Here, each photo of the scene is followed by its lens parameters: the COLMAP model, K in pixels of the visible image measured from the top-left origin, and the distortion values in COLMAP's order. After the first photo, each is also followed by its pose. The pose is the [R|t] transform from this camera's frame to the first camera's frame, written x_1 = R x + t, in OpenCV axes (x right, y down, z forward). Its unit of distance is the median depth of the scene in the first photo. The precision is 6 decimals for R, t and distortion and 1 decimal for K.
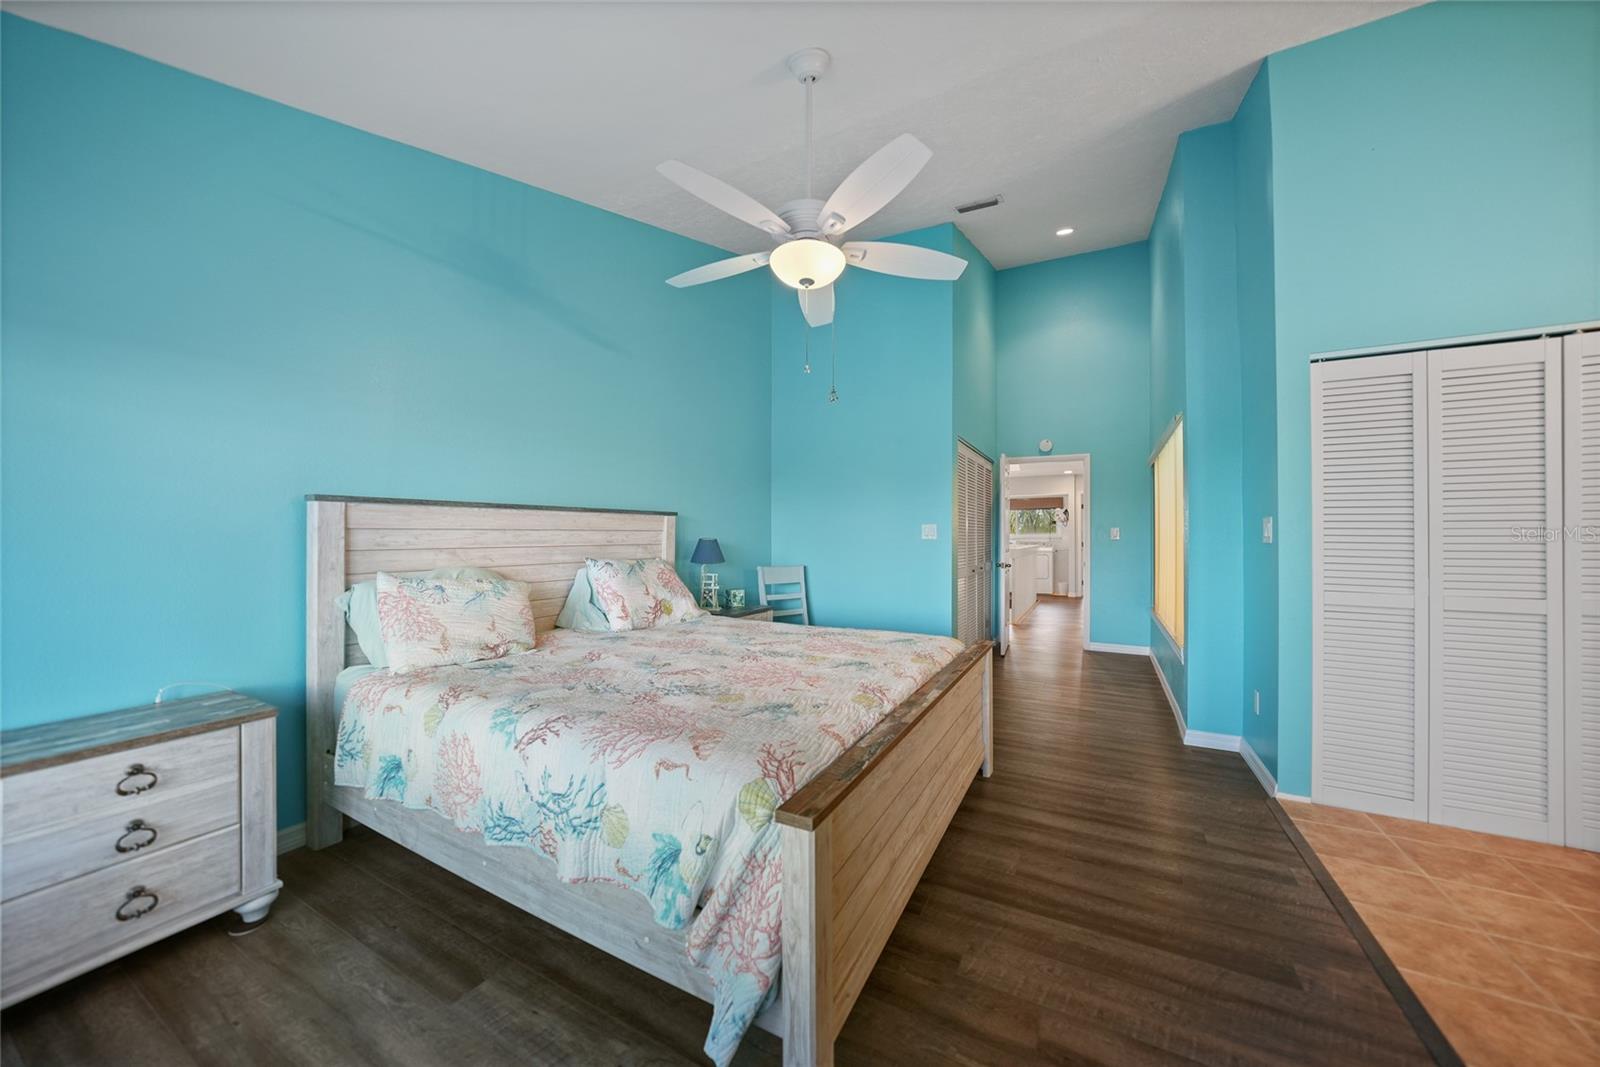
lens RADIAL K [[554.3, 0, 796.5], [0, 554.3, 530.6], [0, 0, 1]] dist [-0.017843, 0.001953]
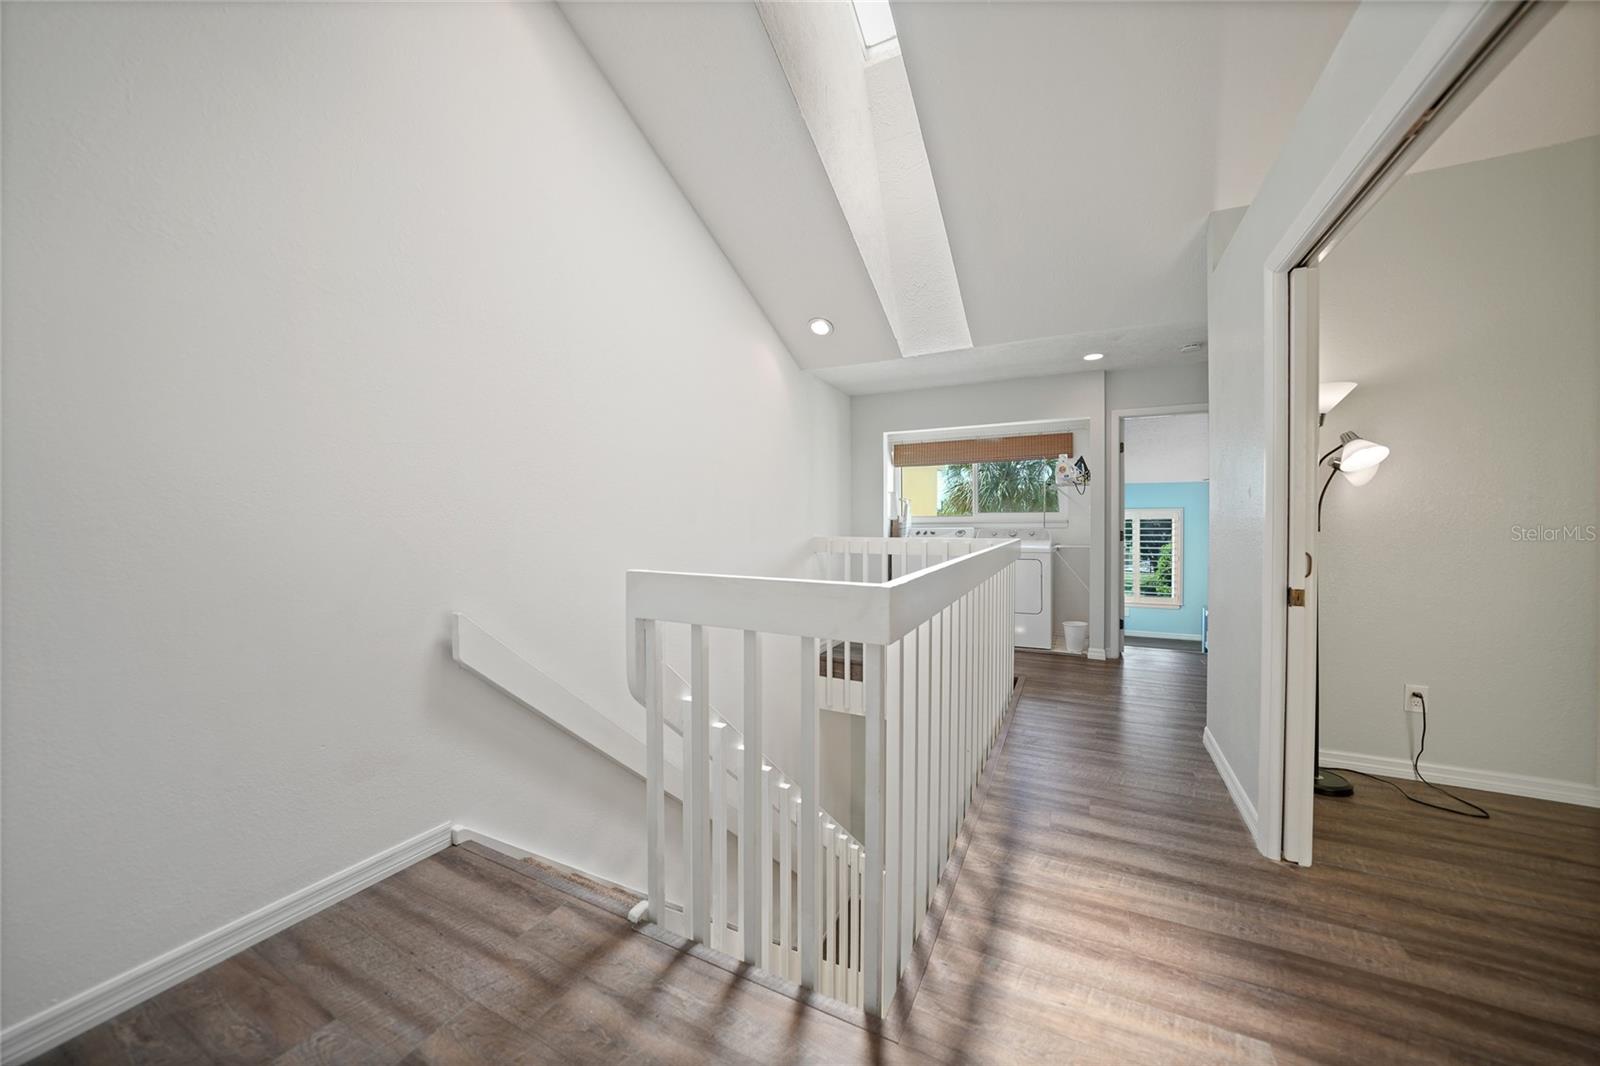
lens RADIAL K [[554.3, 0, 790.0], [0, 554.3, 525.2], [0, 0, 1]] dist [-0.017843, 0.001953]
pose [[0.998640, -0.002636, 0.052062, 0.232380], [0.001490, 0.999756, 0.022052, 0.006260], [-0.052107, -0.021945, 0.998400, 0.570538]]
